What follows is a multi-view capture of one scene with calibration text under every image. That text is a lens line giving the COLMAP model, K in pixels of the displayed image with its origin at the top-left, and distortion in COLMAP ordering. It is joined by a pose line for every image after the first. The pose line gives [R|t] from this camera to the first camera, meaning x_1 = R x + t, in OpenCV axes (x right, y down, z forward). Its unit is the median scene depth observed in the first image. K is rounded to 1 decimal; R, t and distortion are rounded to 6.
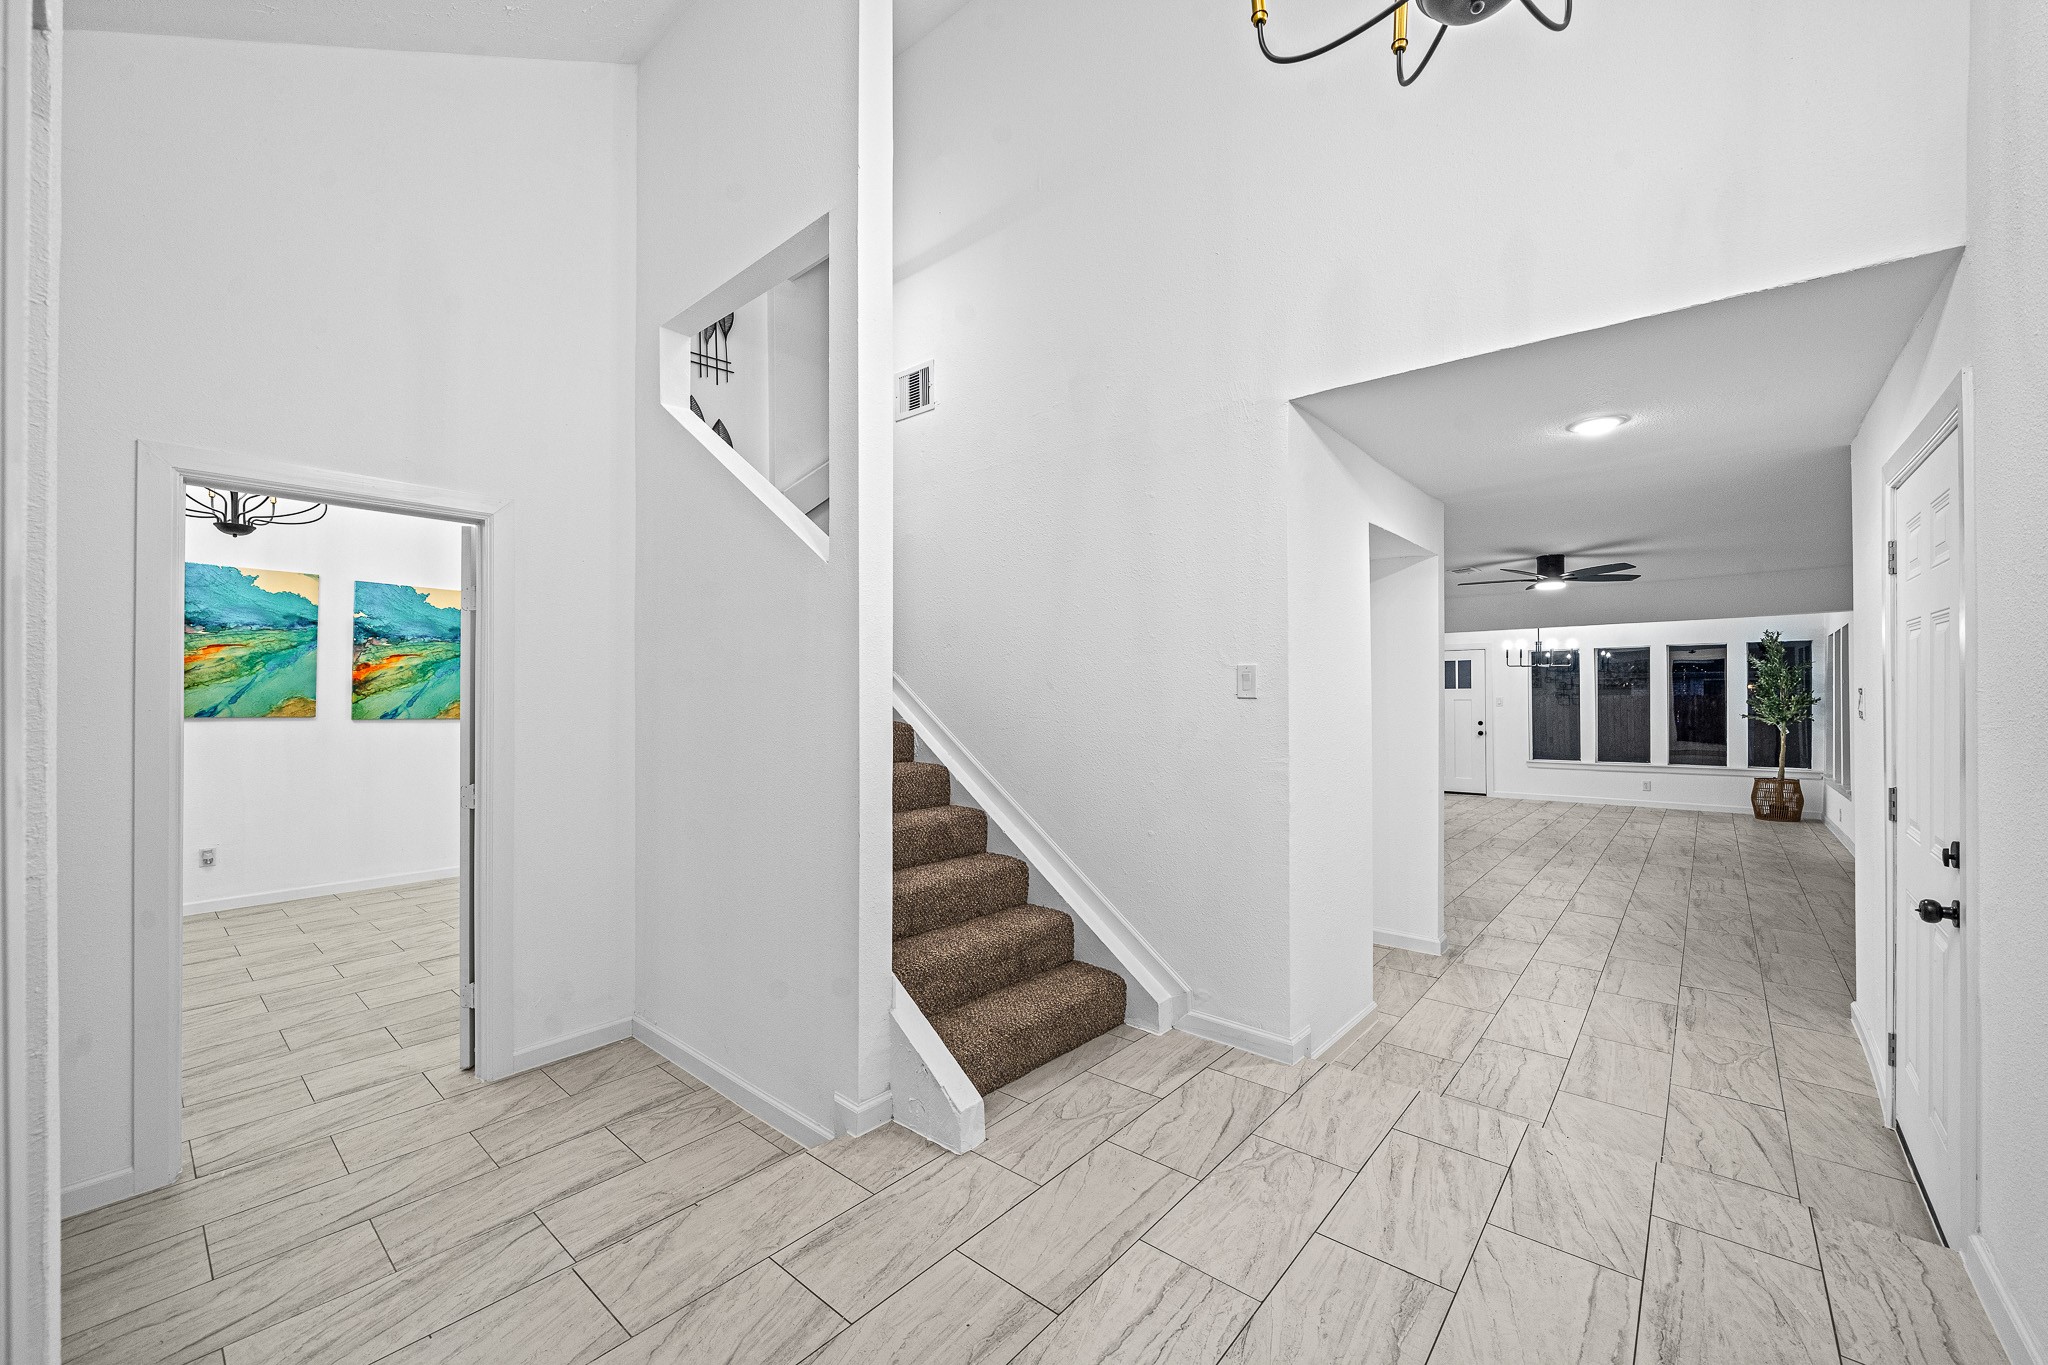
lens RADIAL K [[794.6, 0, 1027.5], [0, 794.6, 681.5], [0, 0, 1]] dist [-0.000953, 0.000028]
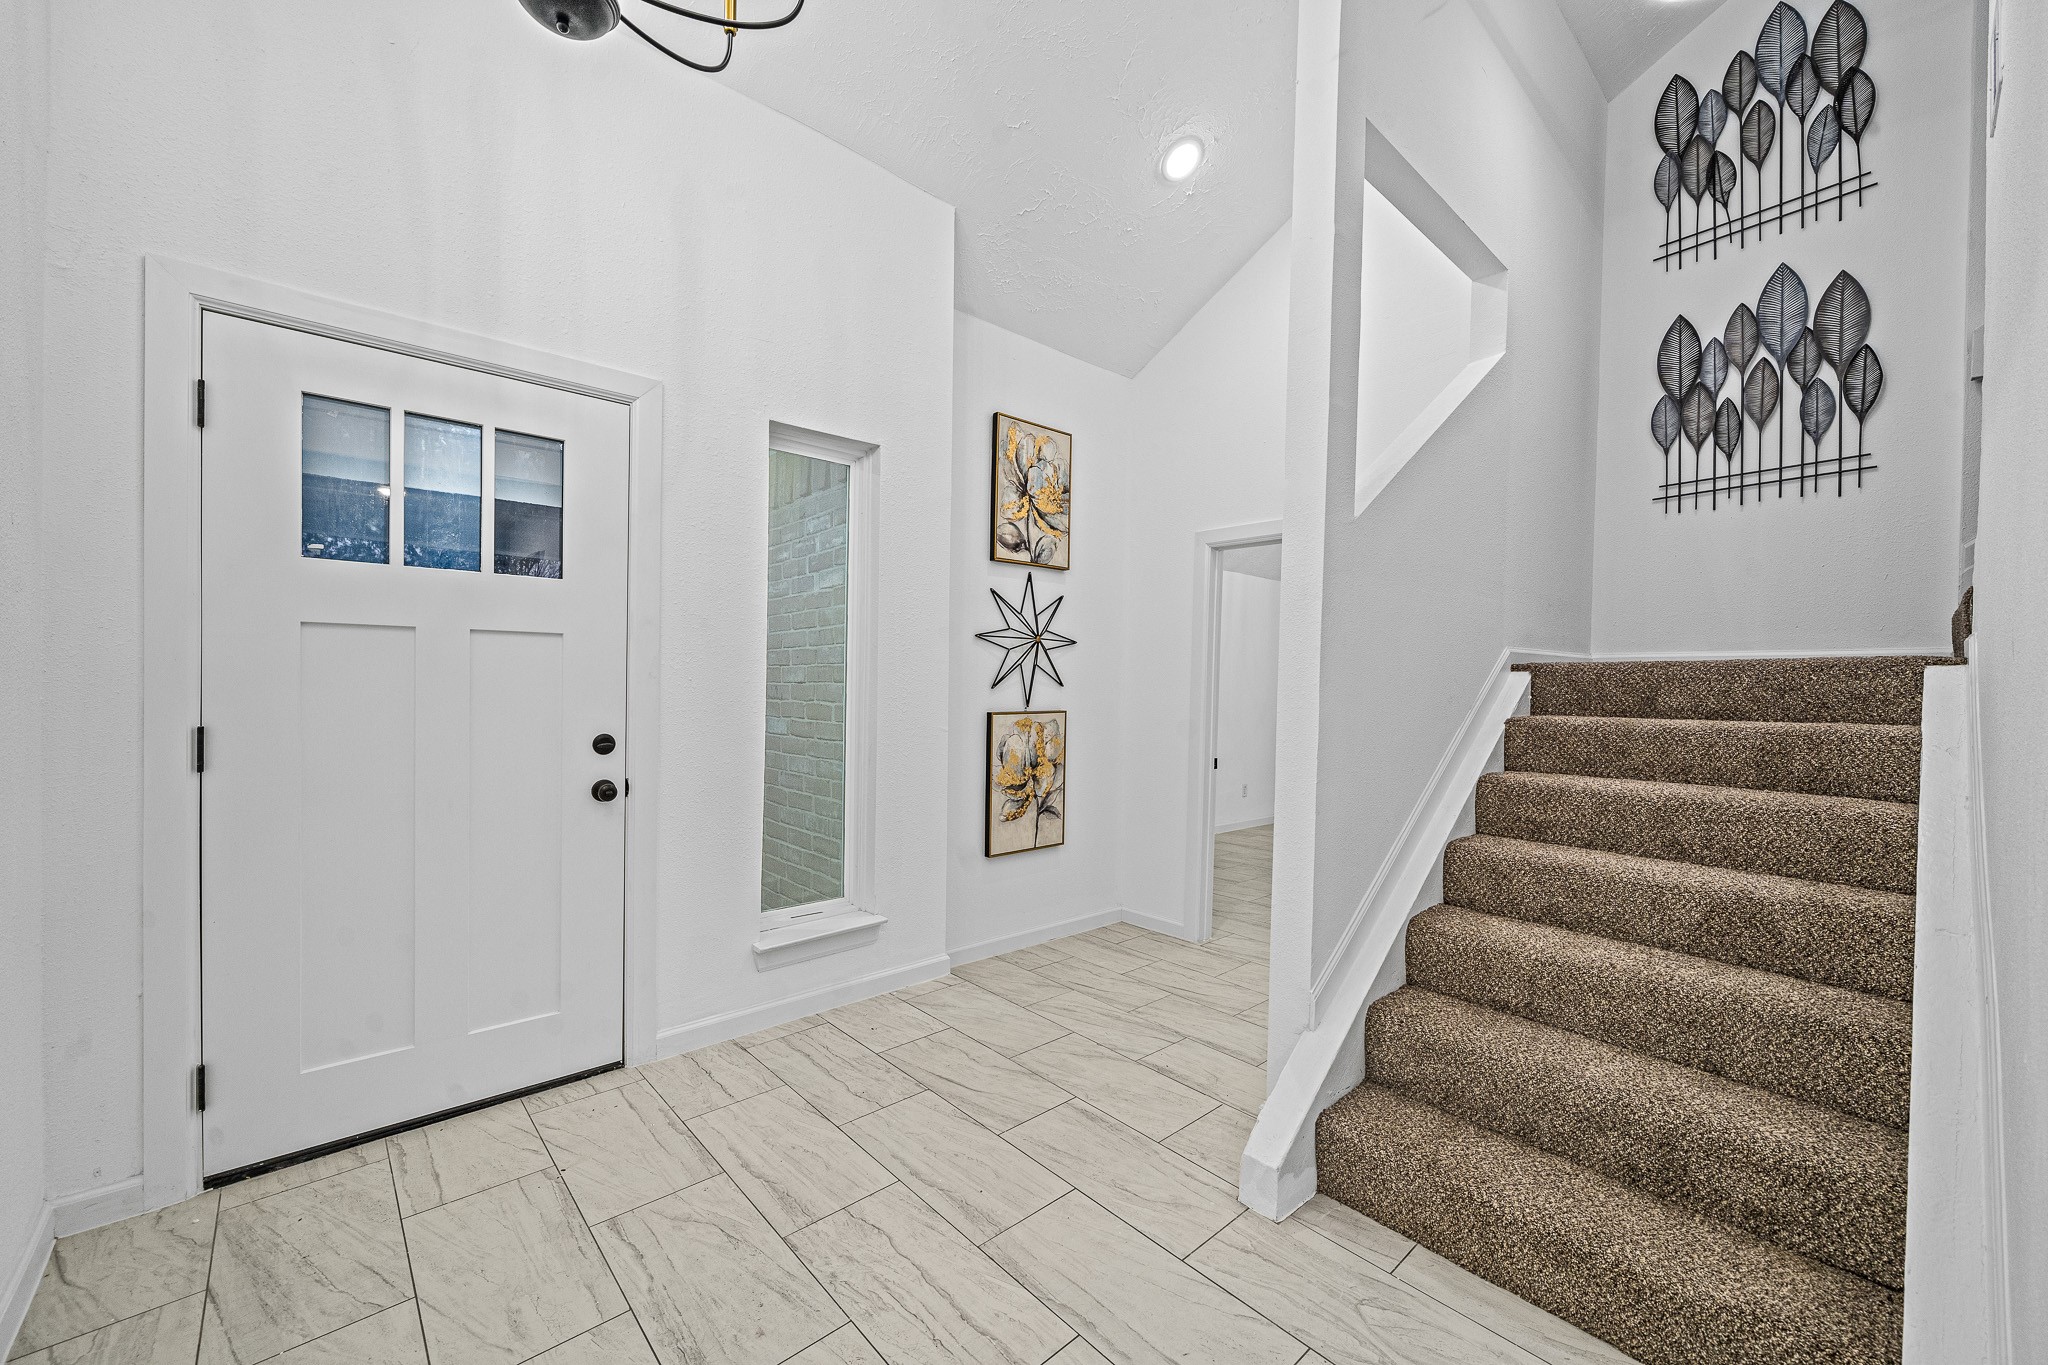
lens RADIAL K [[794.6, 0, 1031.1], [0, 794.6, 682.7], [0, 0, 1]] dist [-0.000953, 0.000028]
pose [[-0.114718, 0.004553, -0.993388, 0.847804], [0.000431, 0.999990, 0.004533, 0.038389], [0.993398, 0.000092, -0.114719, 0.943795]]
